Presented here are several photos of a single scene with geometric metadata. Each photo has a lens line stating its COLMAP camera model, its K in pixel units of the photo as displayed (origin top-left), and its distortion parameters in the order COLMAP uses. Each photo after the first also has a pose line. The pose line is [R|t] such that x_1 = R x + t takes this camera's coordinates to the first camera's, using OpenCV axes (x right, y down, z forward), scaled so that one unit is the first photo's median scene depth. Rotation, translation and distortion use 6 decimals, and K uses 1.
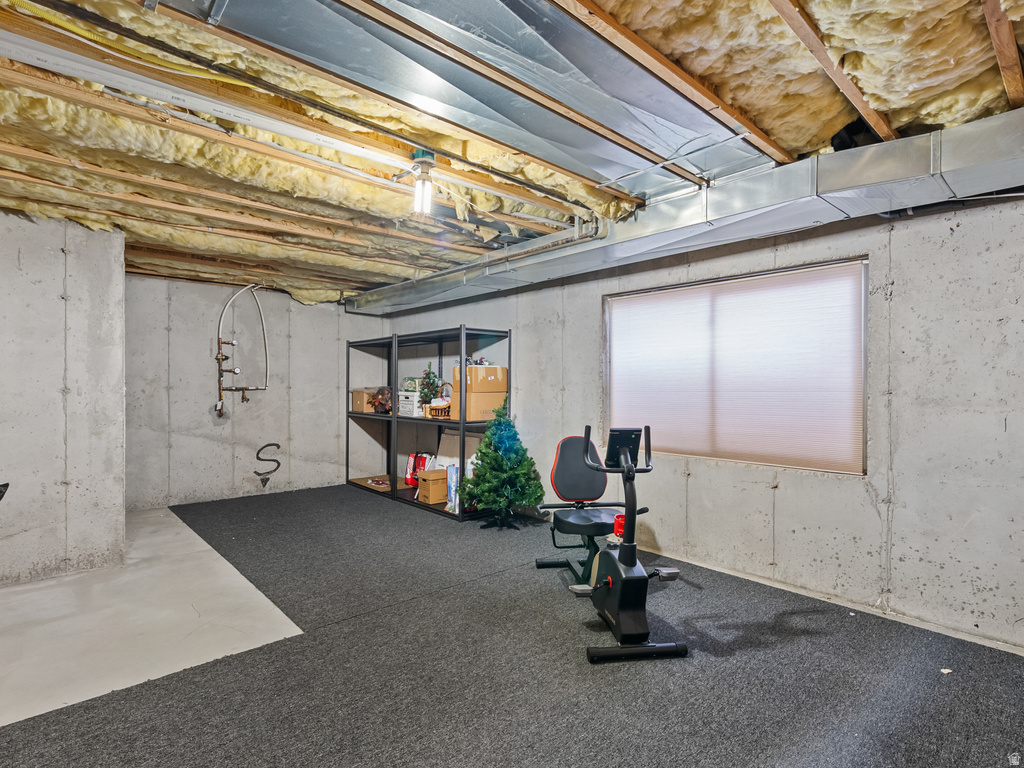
lens RADIAL K [[523.3, 0, 508.7], [0, 523.3, 384.5], [0, 0, 1]] dist [-0.004563, 0.000408]
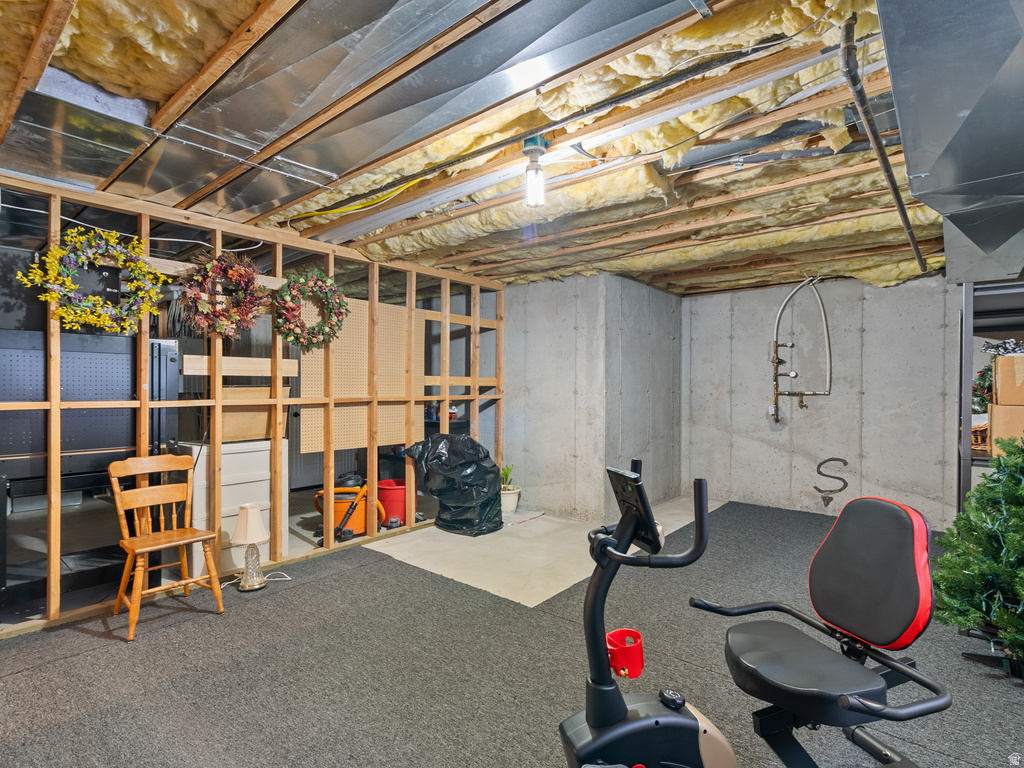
lens RADIAL K [[523.3, 0, 509.8], [0, 523.3, 385.9], [0, 0, 1]] dist [-0.004563, 0.000408]
pose [[0.130620, -0.002551, -0.991429, 0.364965], [-0.003744, 0.999988, -0.003066, -0.000587], [0.991426, 0.004112, 0.130608, 0.403191]]
